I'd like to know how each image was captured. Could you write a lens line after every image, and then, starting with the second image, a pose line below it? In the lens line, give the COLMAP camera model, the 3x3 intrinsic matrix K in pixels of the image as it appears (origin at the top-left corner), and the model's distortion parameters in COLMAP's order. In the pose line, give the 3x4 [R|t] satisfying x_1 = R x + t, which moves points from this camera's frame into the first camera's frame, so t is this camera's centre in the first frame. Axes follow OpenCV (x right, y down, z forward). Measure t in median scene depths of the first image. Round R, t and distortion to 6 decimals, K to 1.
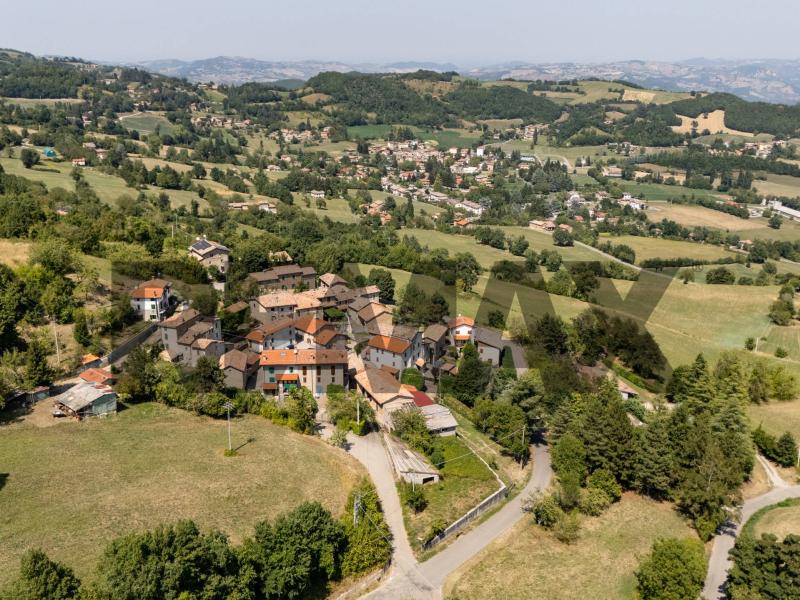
lens RADIAL K [[783.7, 0, 403.1], [0, 783.7, 301.4], [0, 0, 1]] dist [0.116581, -0.207721]
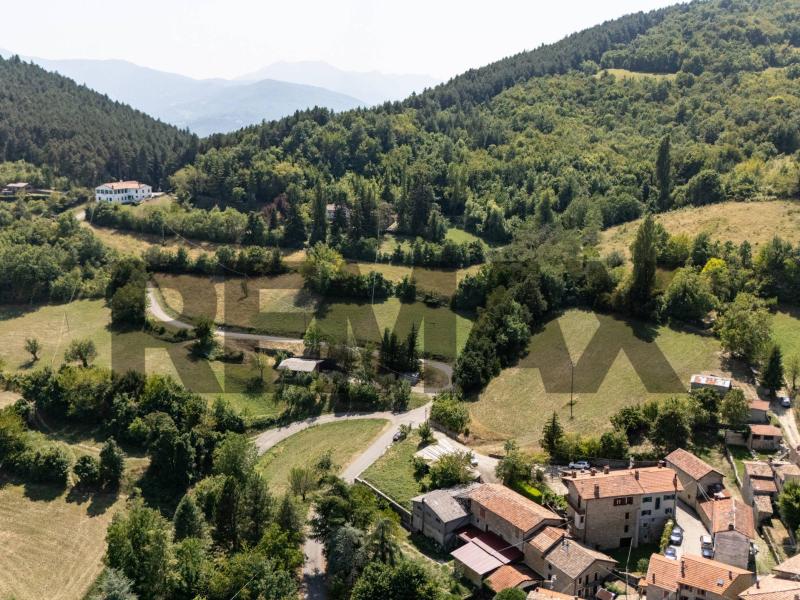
lens RADIAL K [[783.7, 0, 403.1], [0, 783.7, 301.4], [0, 0, 1]] dist [0.116581, -0.207721]
pose [[-0.979615, 0.038950, -0.197074, 0.228784], [-0.071525, 0.849105, 0.523358, -0.466618], [0.187722, 0.526785, -0.829010, 1.513263]]
